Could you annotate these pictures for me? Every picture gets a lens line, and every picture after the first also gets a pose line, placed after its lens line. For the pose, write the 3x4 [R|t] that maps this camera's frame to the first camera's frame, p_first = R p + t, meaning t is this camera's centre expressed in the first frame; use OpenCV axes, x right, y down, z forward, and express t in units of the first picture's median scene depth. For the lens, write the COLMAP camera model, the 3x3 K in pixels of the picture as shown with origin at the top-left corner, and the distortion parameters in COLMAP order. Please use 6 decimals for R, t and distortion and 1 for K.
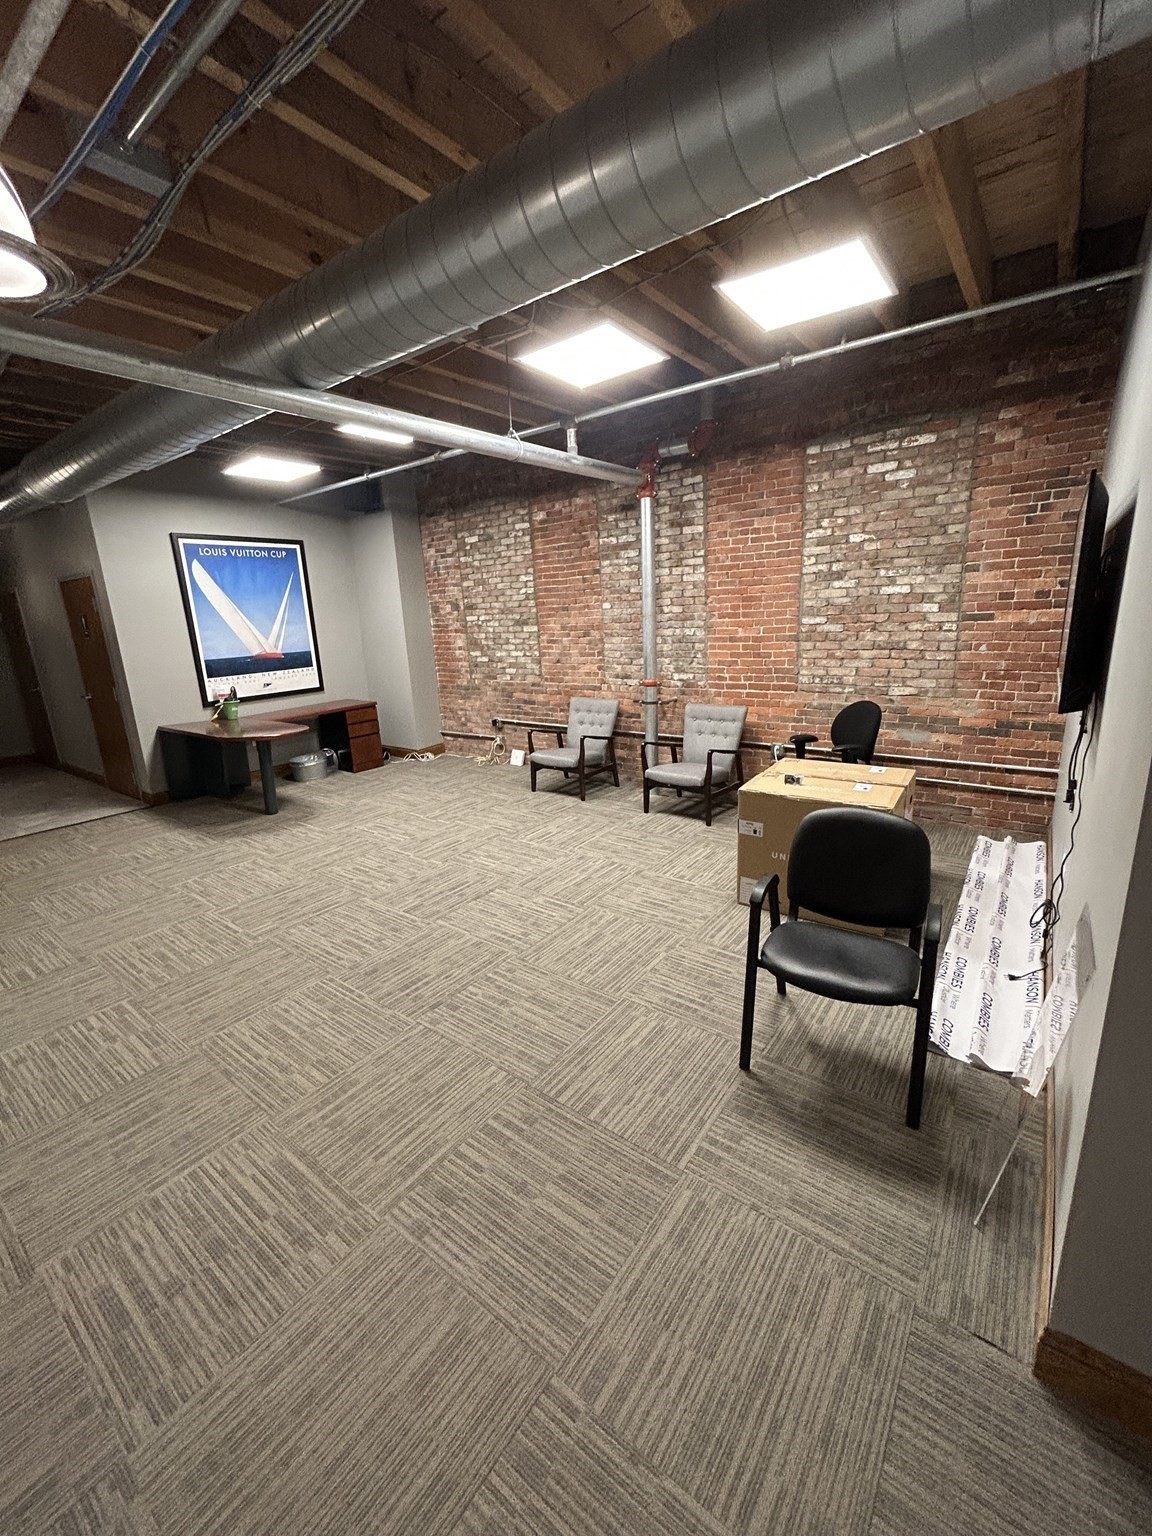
lens RADIAL K [[624.3, 0, 576.8], [0, 624.3, 767.2], [0, 0, 1]] dist [-0.009434, 0.005470]
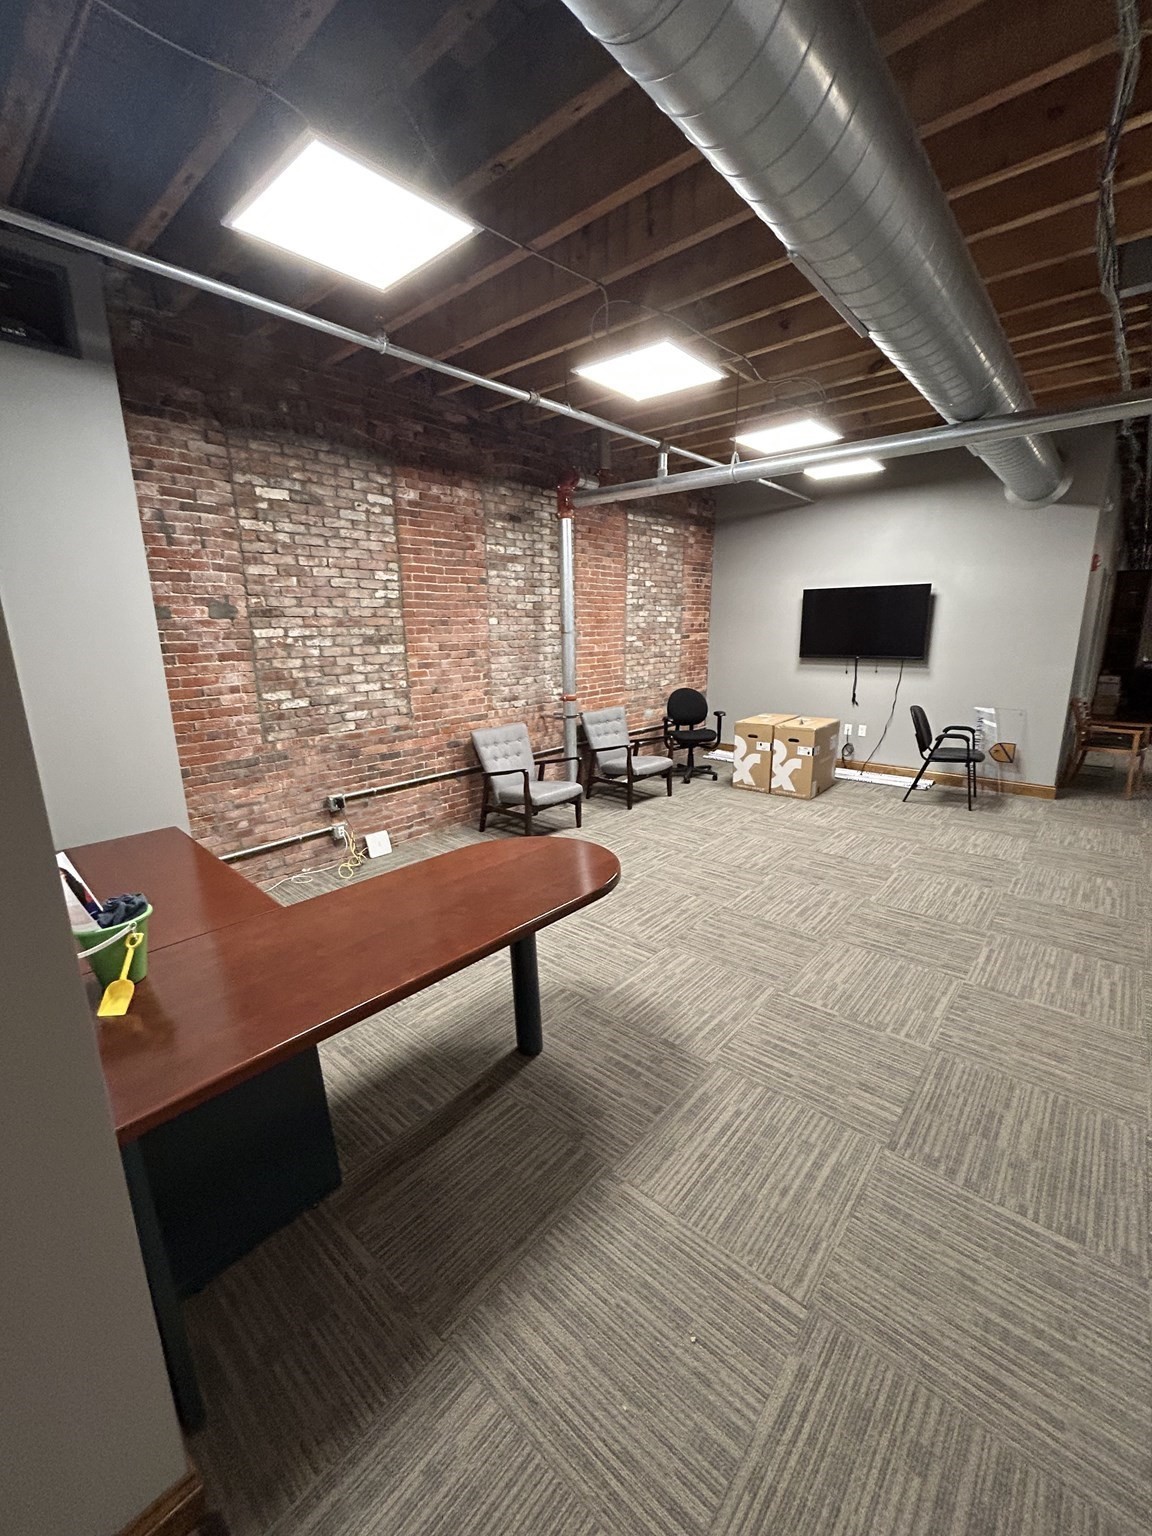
lens RADIAL K [[624.3, 0, 576.8], [0, 624.3, 767.2], [0, 0, 1]] dist [-0.009434, 0.005470]
pose [[0.077292, -0.177696, 0.981045, -0.815643], [0.252713, 0.955346, 0.153131, -0.161134], [-0.964449, 0.236088, 0.118746, 0.801685]]
